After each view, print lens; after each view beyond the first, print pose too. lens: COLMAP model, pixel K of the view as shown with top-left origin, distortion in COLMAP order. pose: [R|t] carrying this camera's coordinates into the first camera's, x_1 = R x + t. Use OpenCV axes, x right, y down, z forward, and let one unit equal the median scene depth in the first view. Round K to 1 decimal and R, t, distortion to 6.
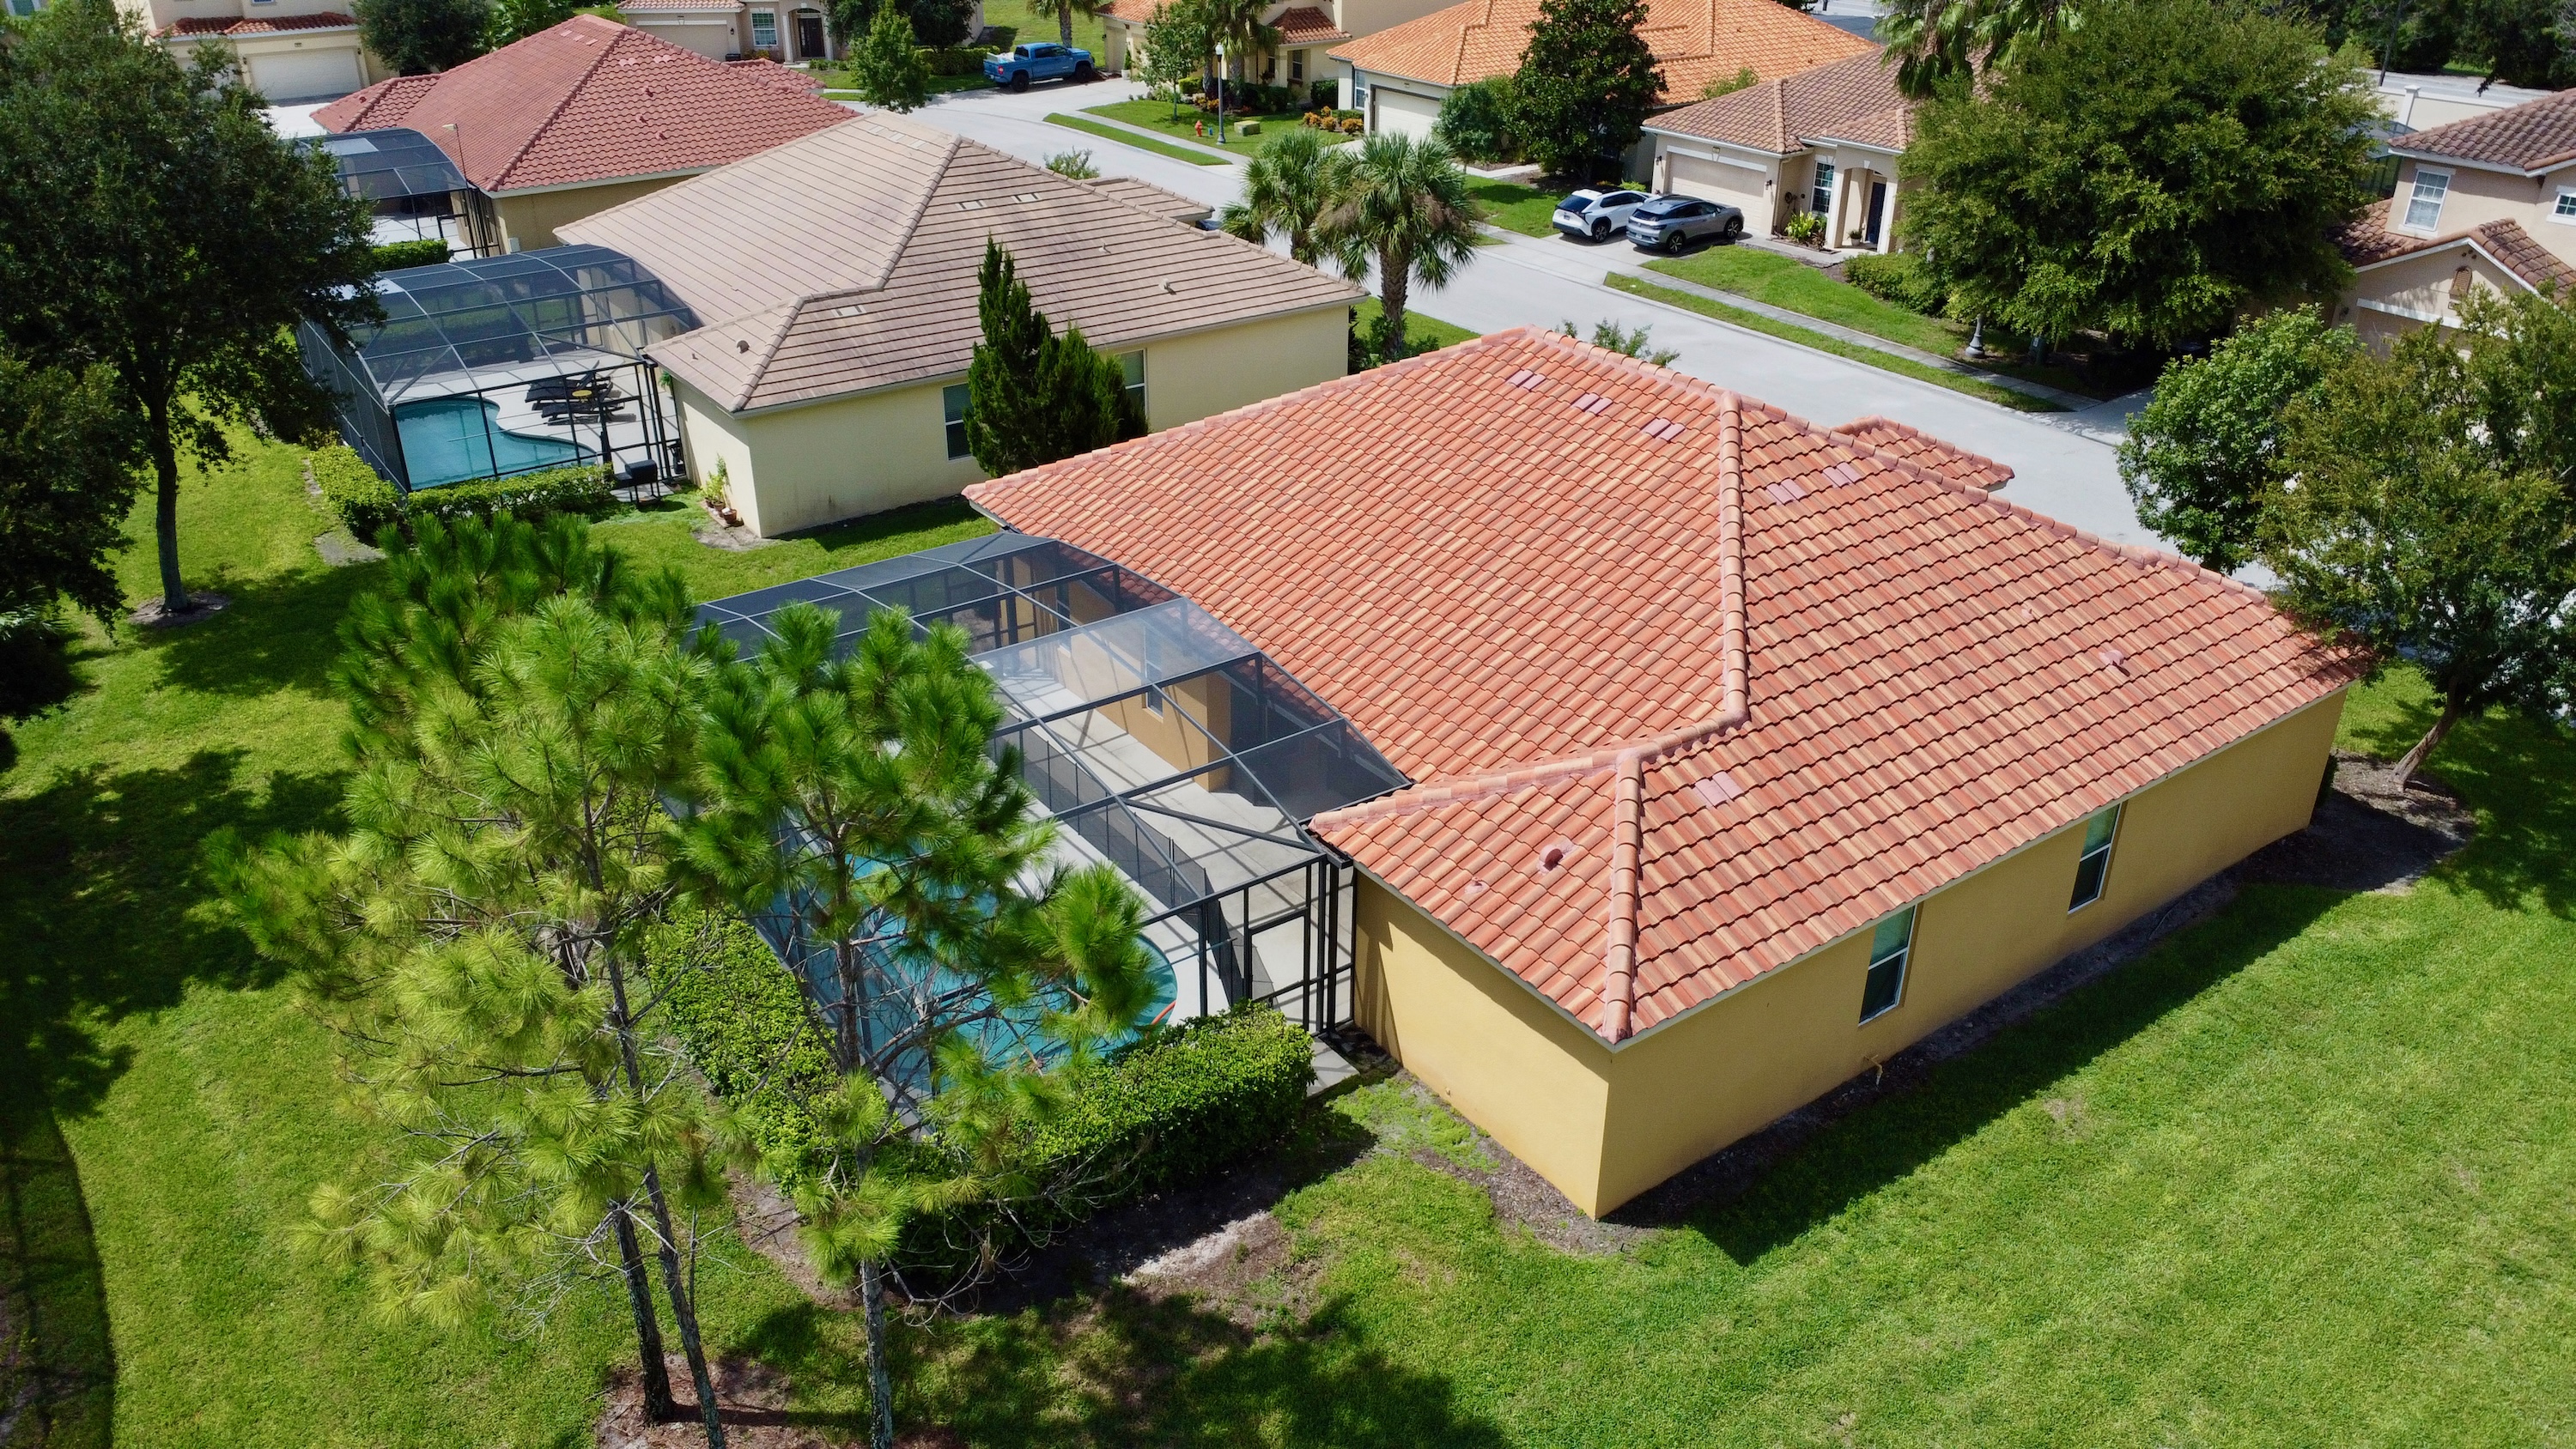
lens RADIAL K [[1865.9, 0, 1288.0], [0, 1865.9, 724.5], [0, 0, 1]] dist [-0.028623, -0.002598]
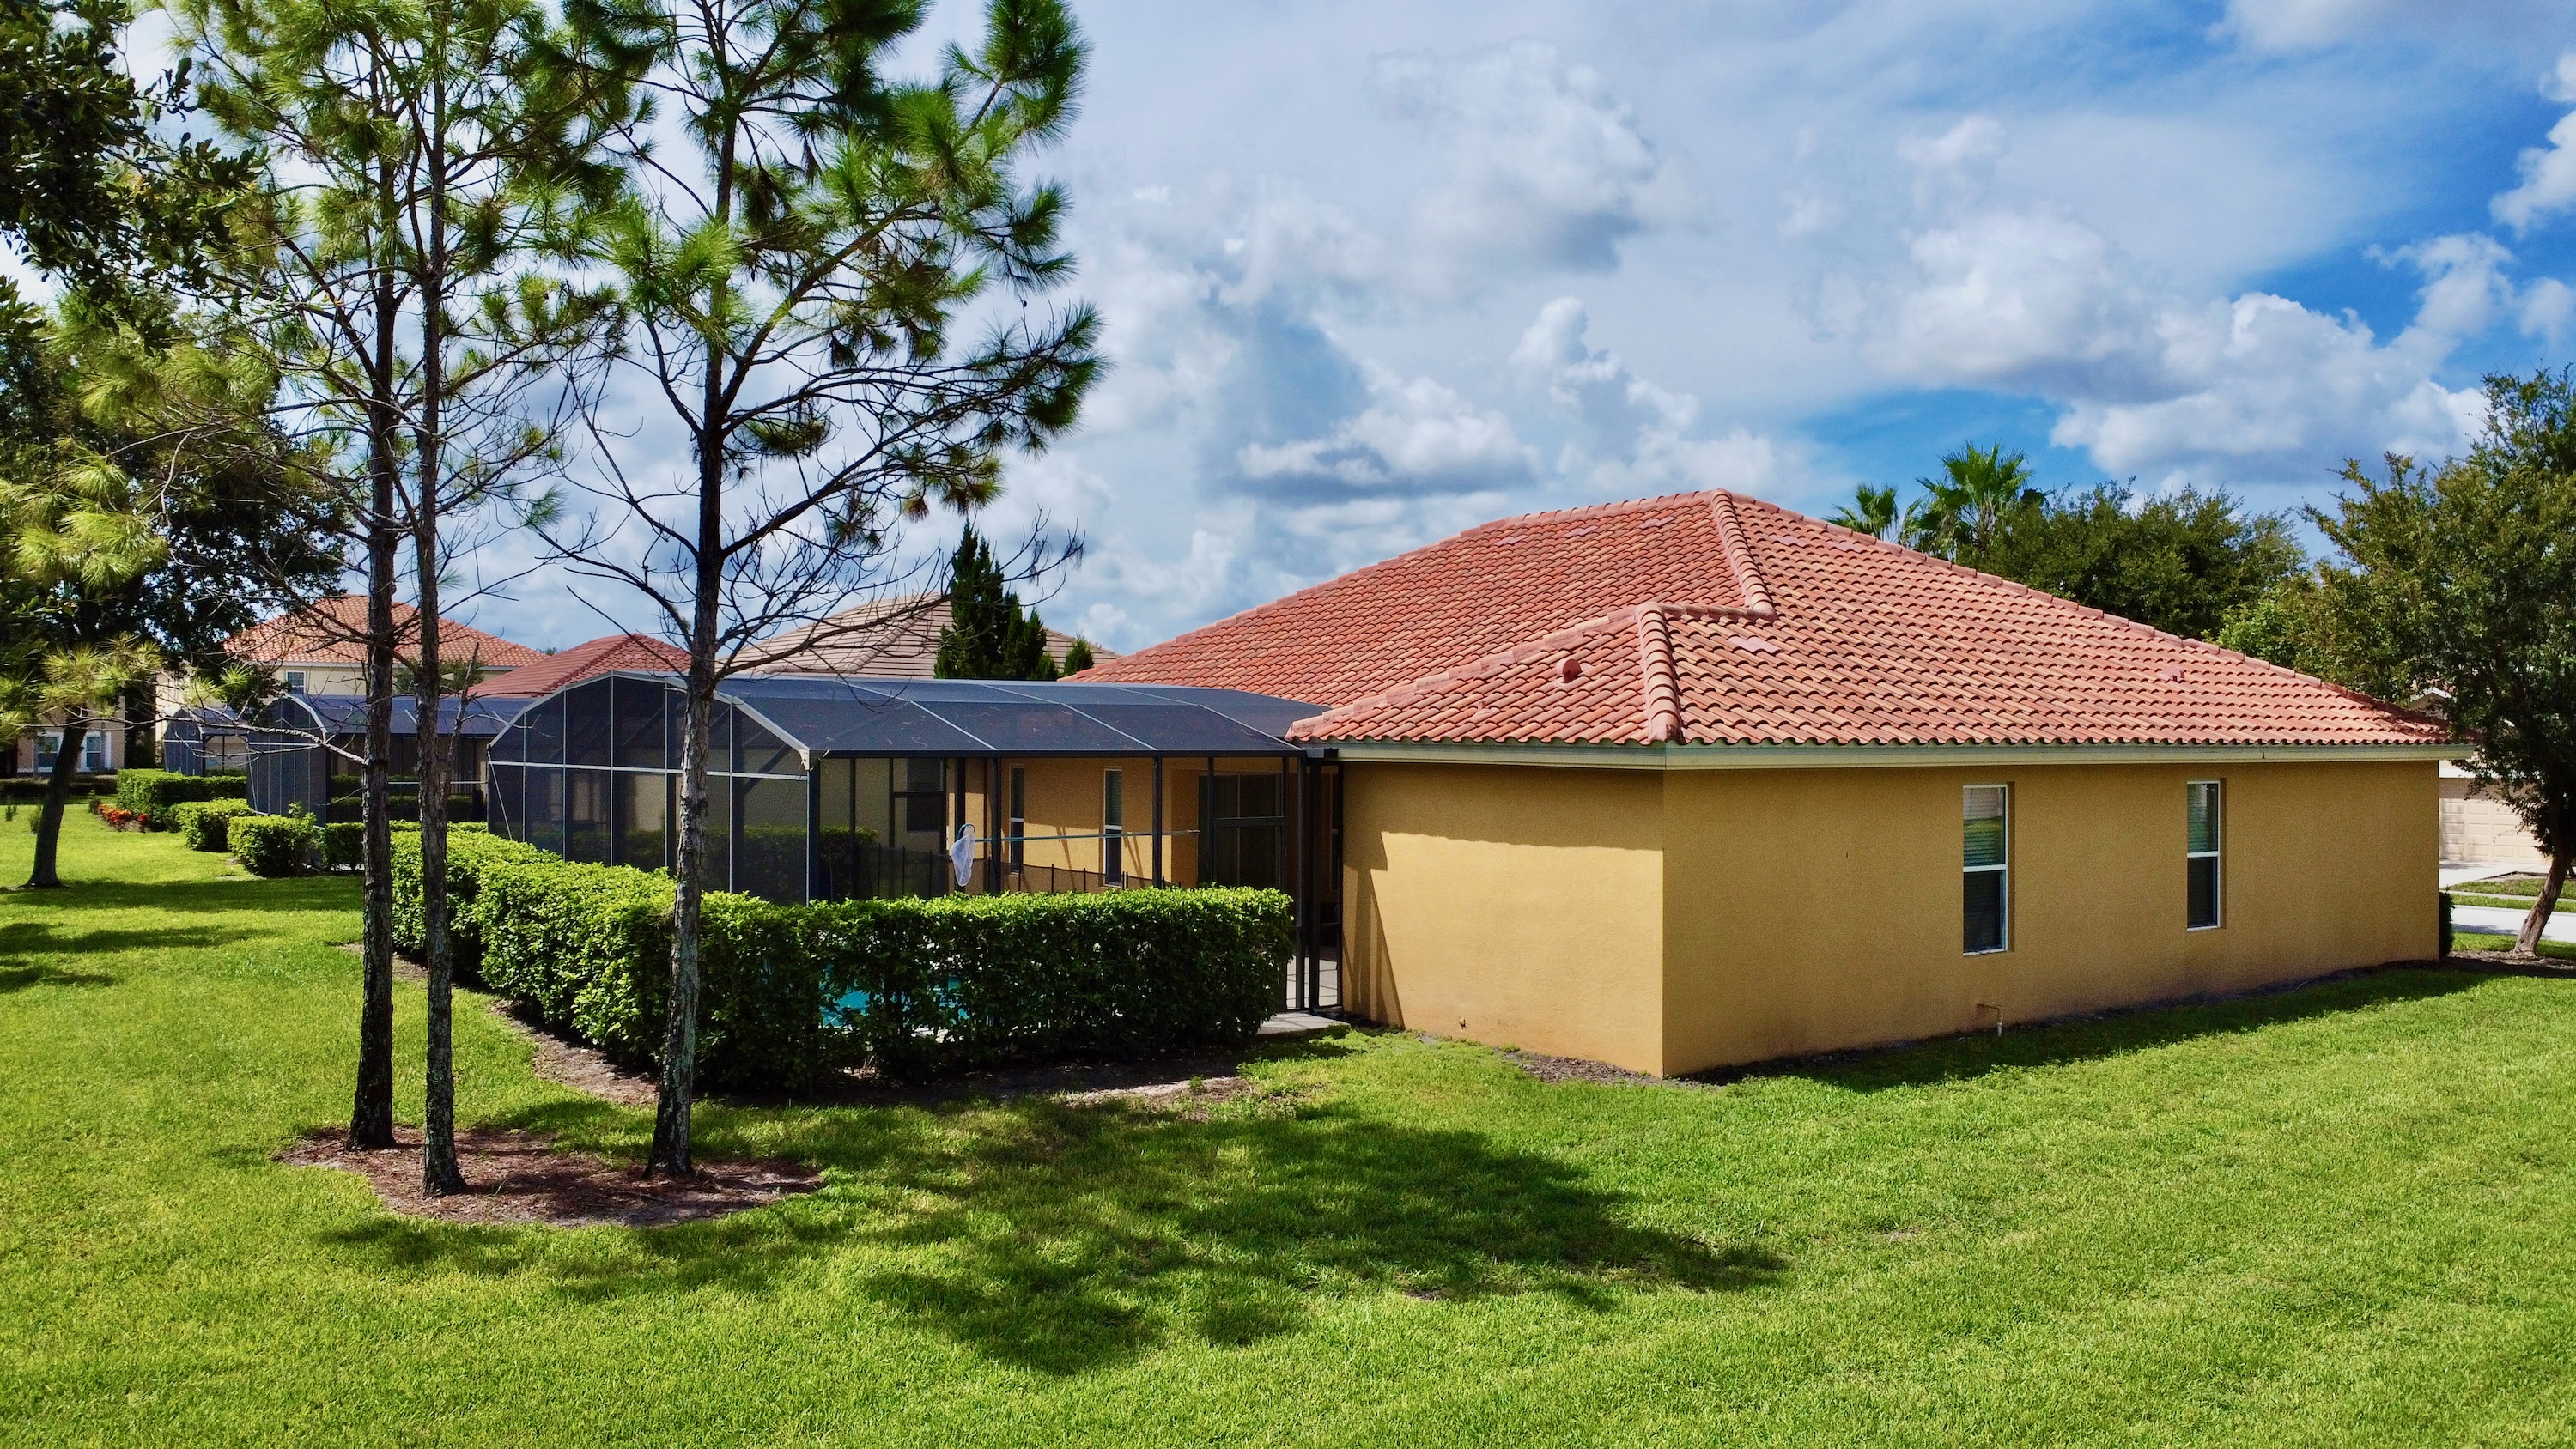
lens RADIAL K [[1865.9, 0, 1288.0], [0, 1865.9, 724.5], [0, 0, 1]] dist [-0.028623, -0.002598]
pose [[0.999922, 0.001889, 0.012307, 0.001916], [0.004184, 0.879960, -0.475029, 0.489672], [-0.011727, 0.475044, 0.879884, 0.258752]]
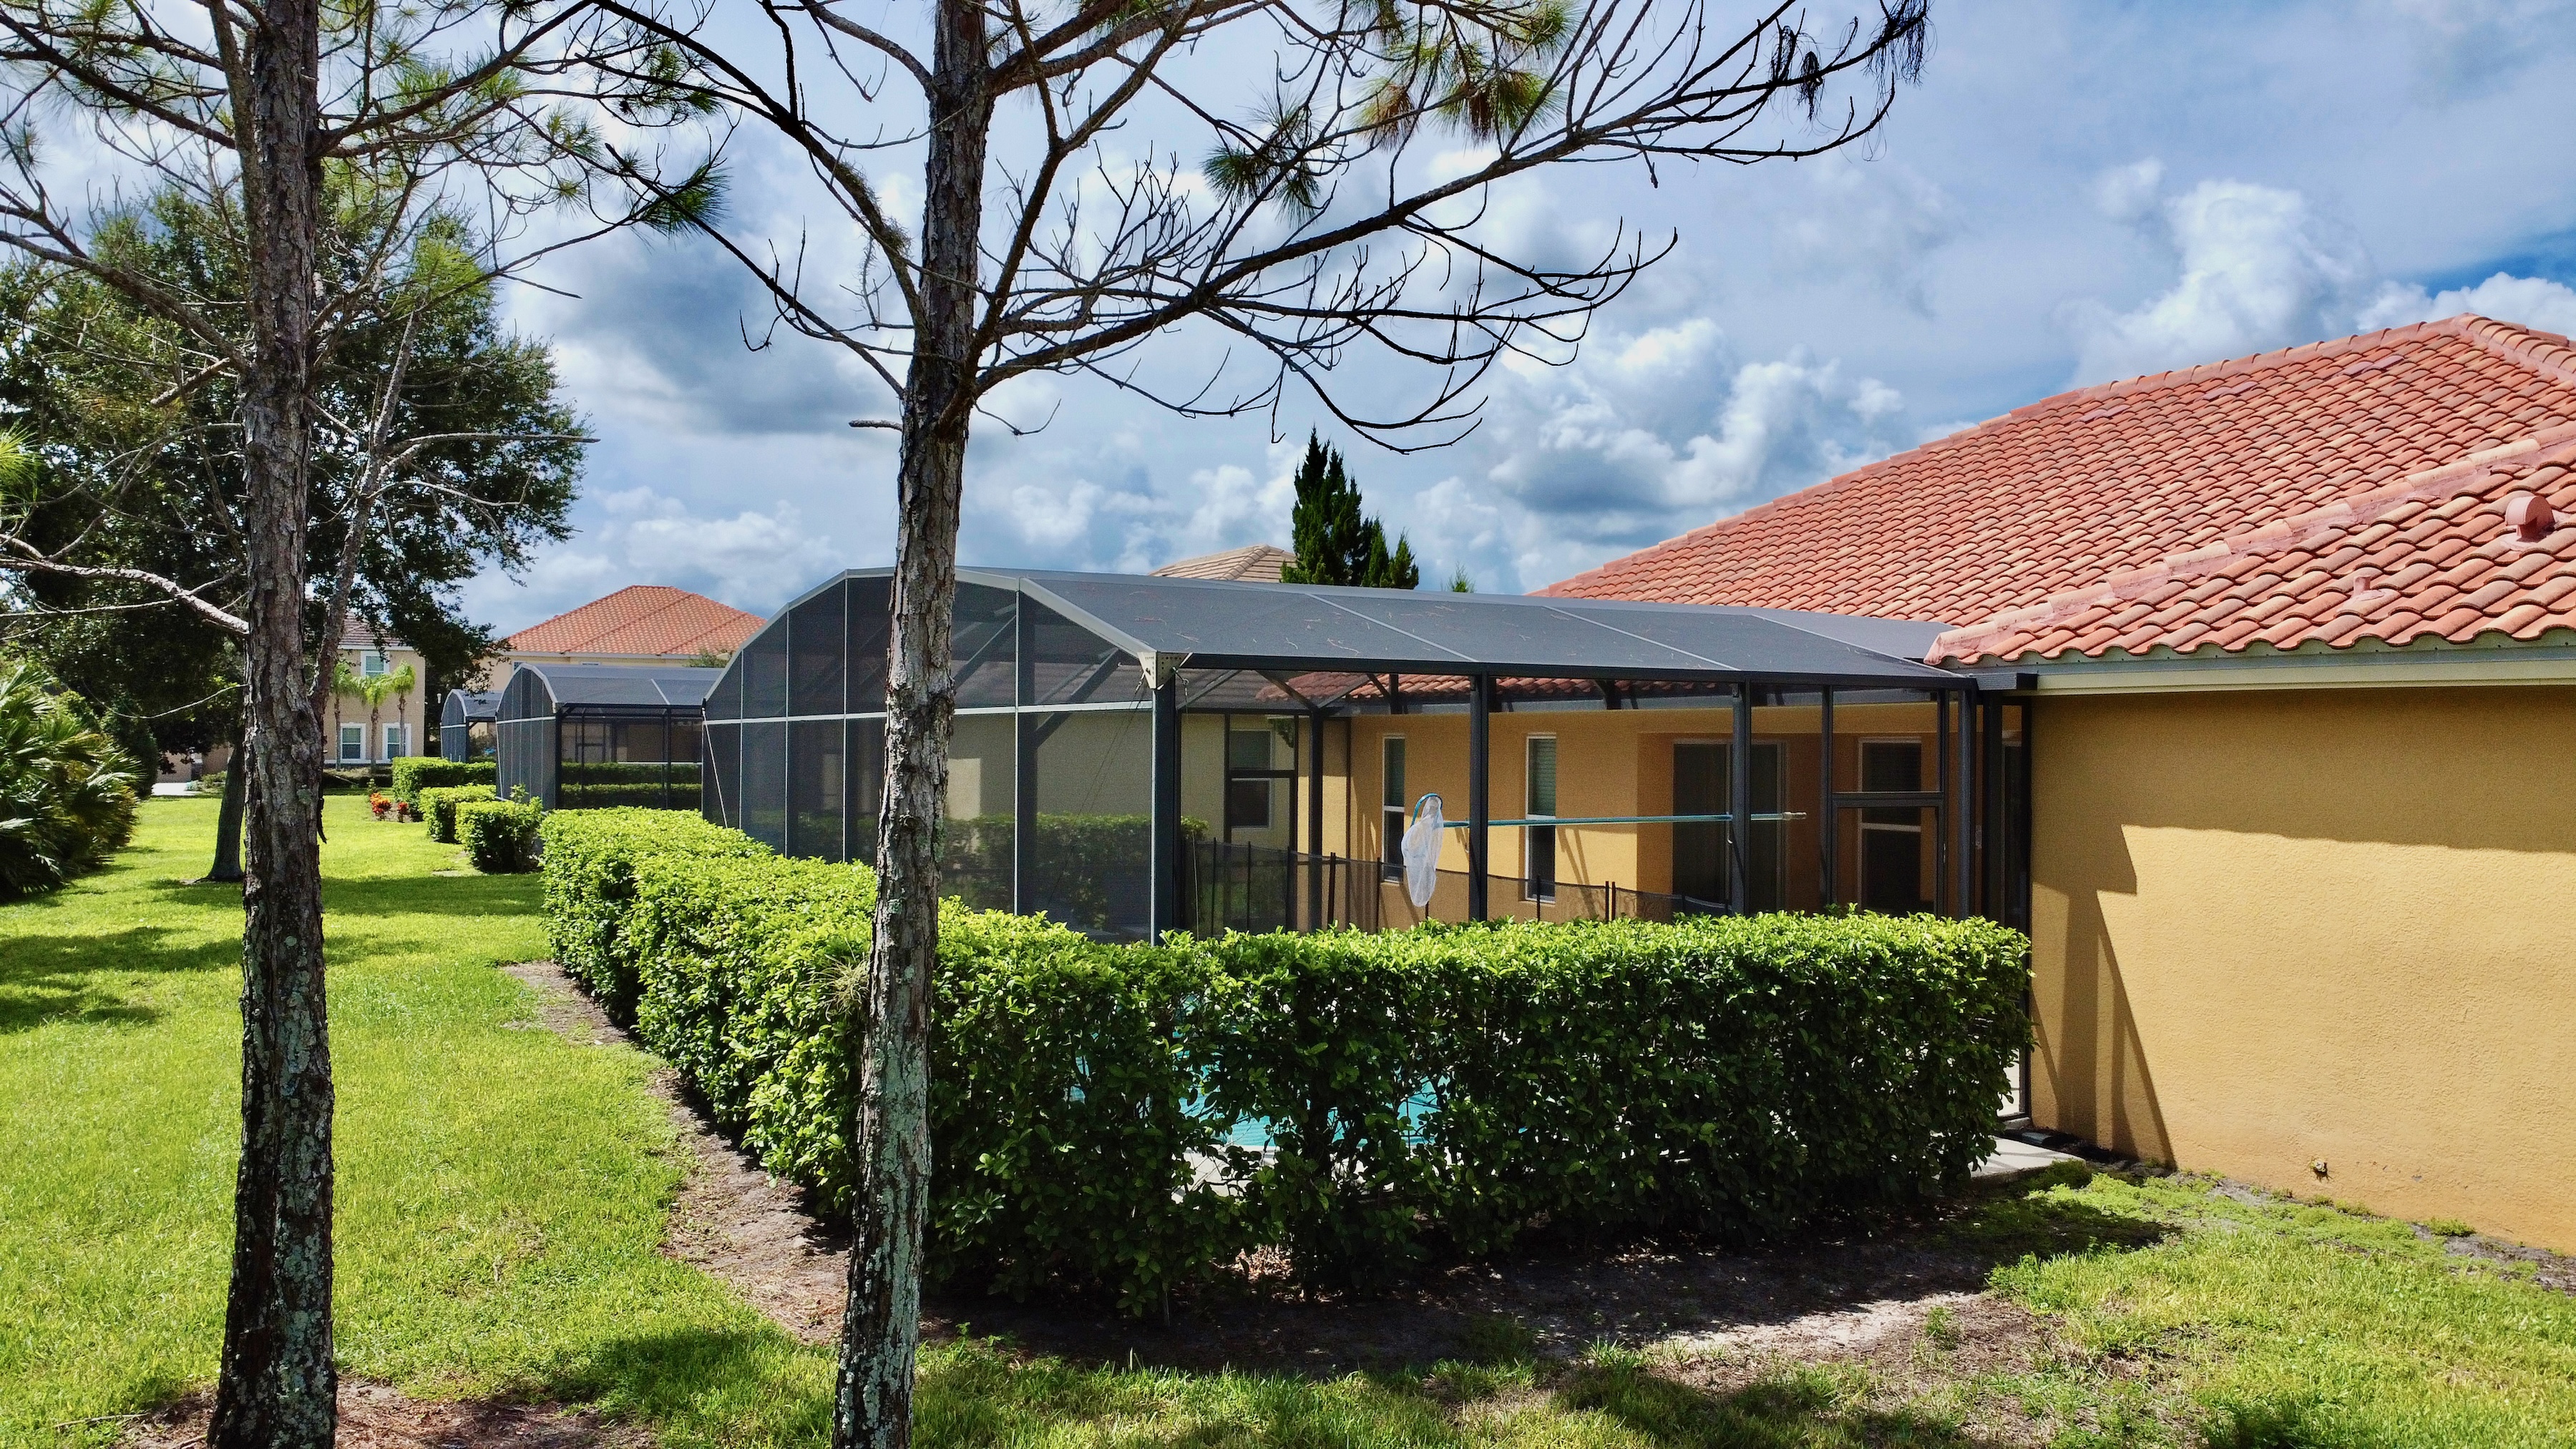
lens RADIAL K [[1866.1, 0, 1288.0], [0, 1866.1, 724.5], [0, 0, 1]] dist [-0.028623, -0.002598]
pose [[0.990564, 0.003584, -0.137005, -0.097974], [-0.068631, 0.878262, -0.473229, 0.345136], [0.118630, 0.478167, 0.870220, 0.584771]]
